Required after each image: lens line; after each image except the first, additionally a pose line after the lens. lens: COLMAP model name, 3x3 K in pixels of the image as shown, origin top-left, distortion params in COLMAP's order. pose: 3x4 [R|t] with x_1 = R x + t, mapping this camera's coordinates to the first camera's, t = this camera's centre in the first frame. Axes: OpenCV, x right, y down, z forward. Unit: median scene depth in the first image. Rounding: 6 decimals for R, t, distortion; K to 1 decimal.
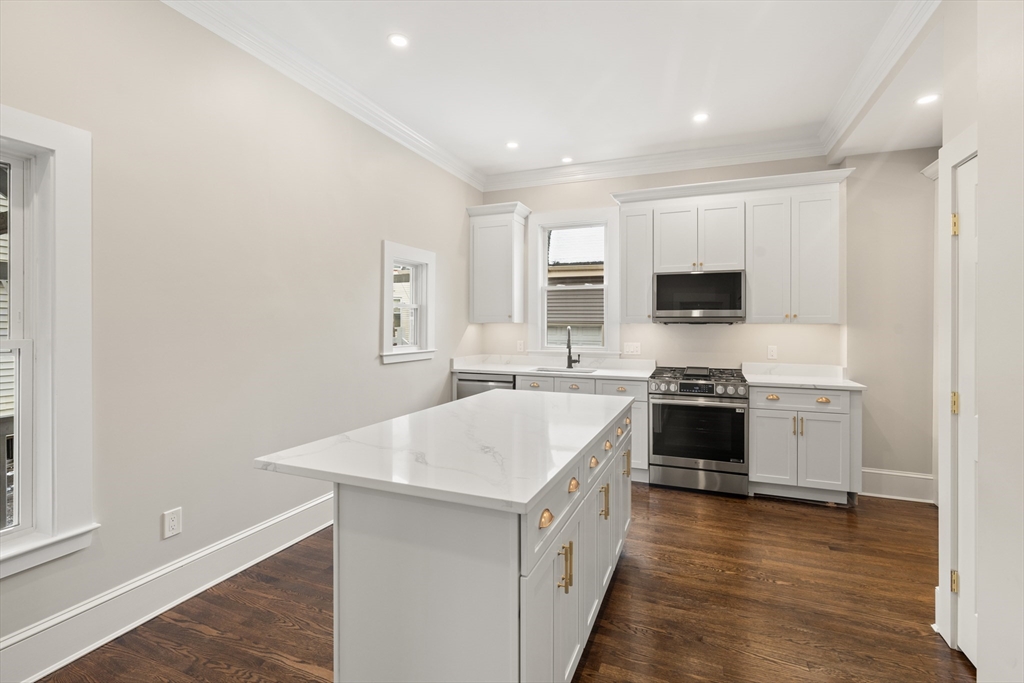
lens RADIAL K [[466.2, 0, 509.5], [0, 466.2, 326.0], [0, 0, 1]] dist [-0.010061, 0.003553]
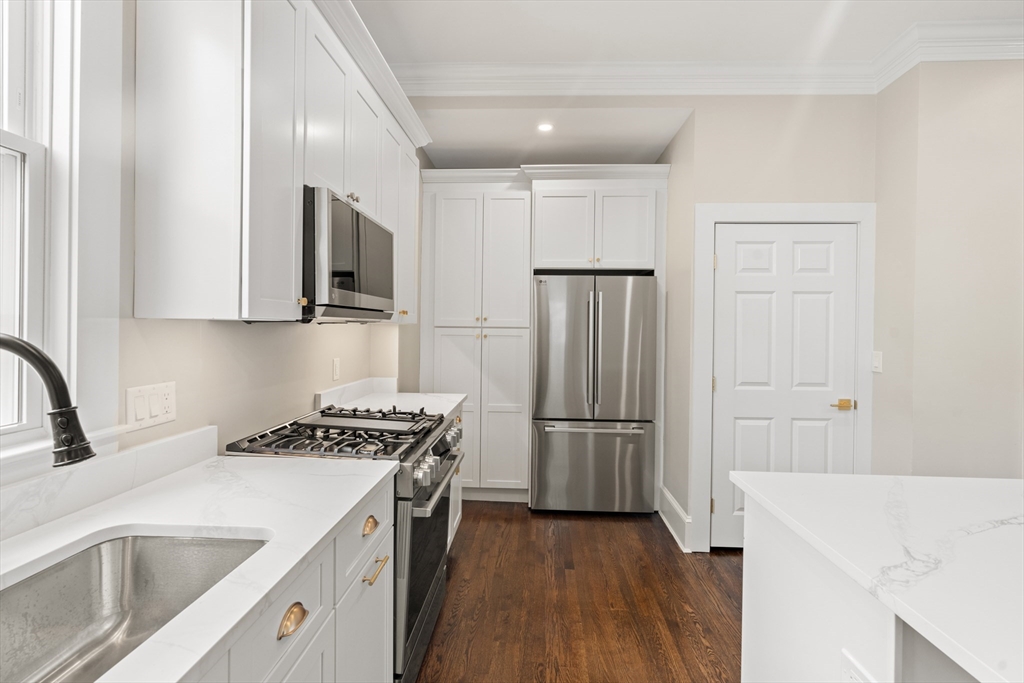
lens RADIAL K [[466.2, 0, 510.5], [0, 466.2, 327.1], [0, 0, 1]] dist [-0.010061, 0.003553]
pose [[-0.342797, -0.011220, 0.939343, -0.103390], [-0.015759, 0.999857, 0.006192, -0.007081], [-0.939277, -0.012681, -0.342925, 1.076849]]
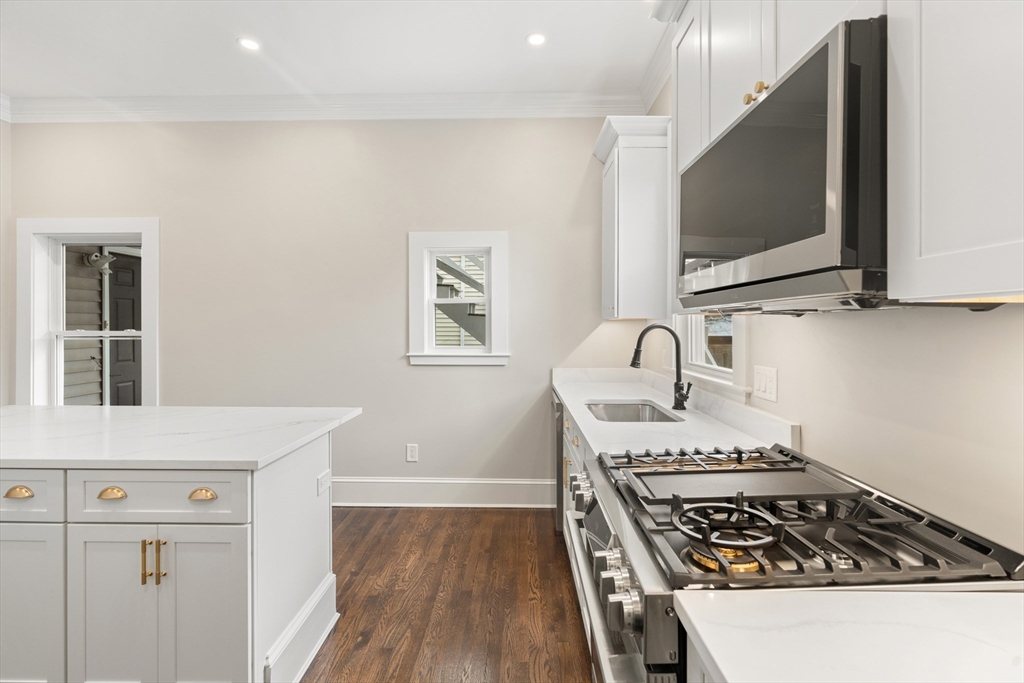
lens RADIAL K [[466.2, 0, 516.2], [0, 466.2, 326.0], [0, 0, 1]] dist [-0.010061, 0.003553]
pose [[0.373215, 0.000146, -0.927745, 0.650358], [0.001776, 0.999998, 0.000872, 0.002572], [0.927743, -0.001973, 0.373214, 0.817951]]
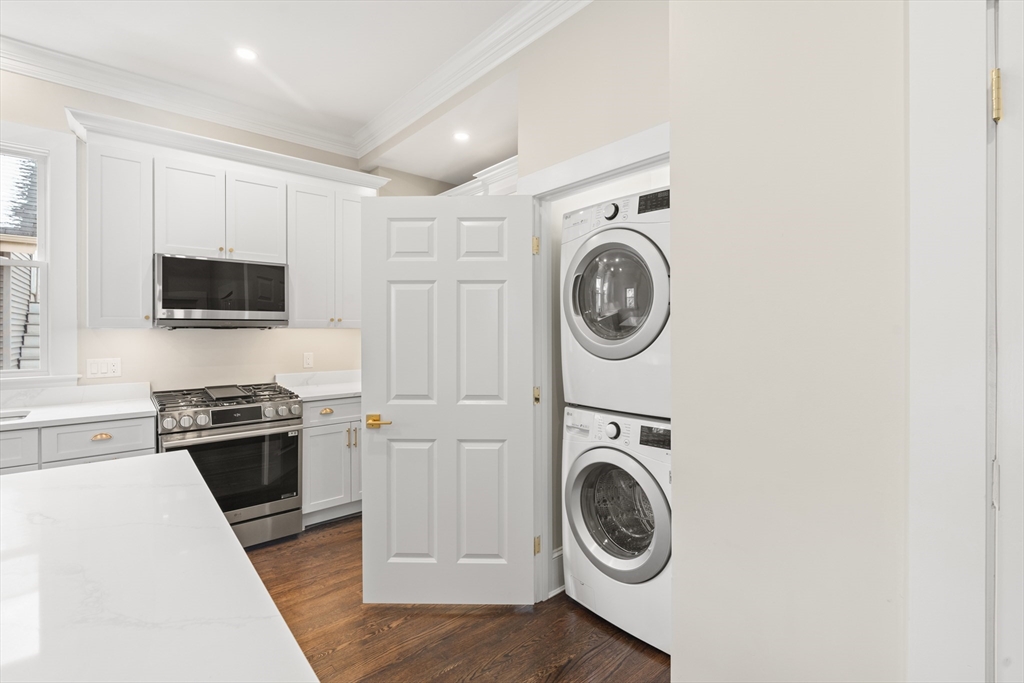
lens RADIAL K [[466.2, 0, 521.3], [0, 466.2, 328.2], [0, 0, 1]] dist [-0.010061, 0.003553]
pose [[0.442370, -0.001964, 0.896831, -0.062060], [0.004417, 0.999990, 0.000012, -0.003386], [-0.896822, 0.003956, 0.442374, 0.255372]]
